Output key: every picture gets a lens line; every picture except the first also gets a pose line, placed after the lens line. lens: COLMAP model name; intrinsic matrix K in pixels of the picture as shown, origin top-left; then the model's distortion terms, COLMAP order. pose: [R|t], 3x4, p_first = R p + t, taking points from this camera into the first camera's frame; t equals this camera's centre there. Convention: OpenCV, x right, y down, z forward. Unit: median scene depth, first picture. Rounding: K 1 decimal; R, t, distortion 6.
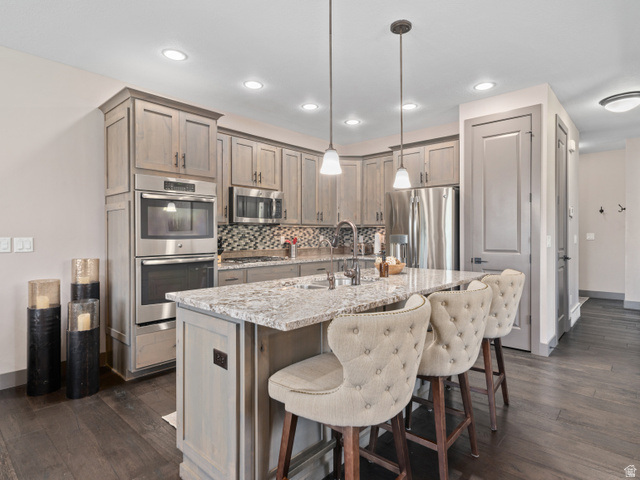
lens RADIAL K [[353.5, 0, 318.2], [0, 353.5, 235.8], [0, 0, 1]] dist [0.004298, 0.000470]
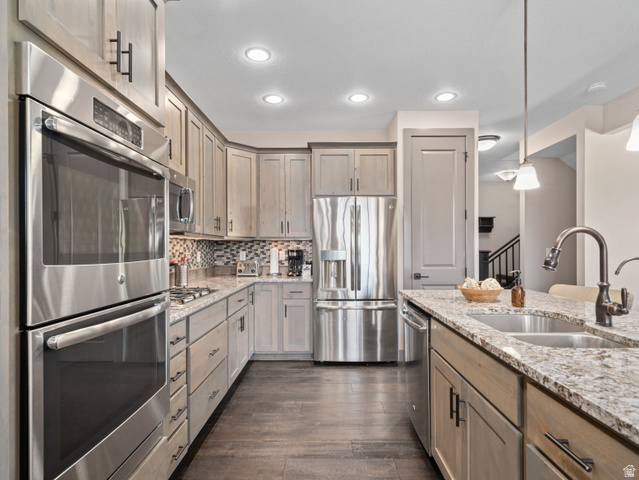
lens RADIAL K [[353.0, 0, 330.0], [0, 353.0, 250.2], [0, 0, 1]] dist [0.004298, 0.000470]
pose [[0.743701, -0.002855, 0.668506, -0.385251], [0.004602, 0.999989, -0.000848, -0.001795], [-0.668496, 0.003707, 0.743706, 0.452199]]
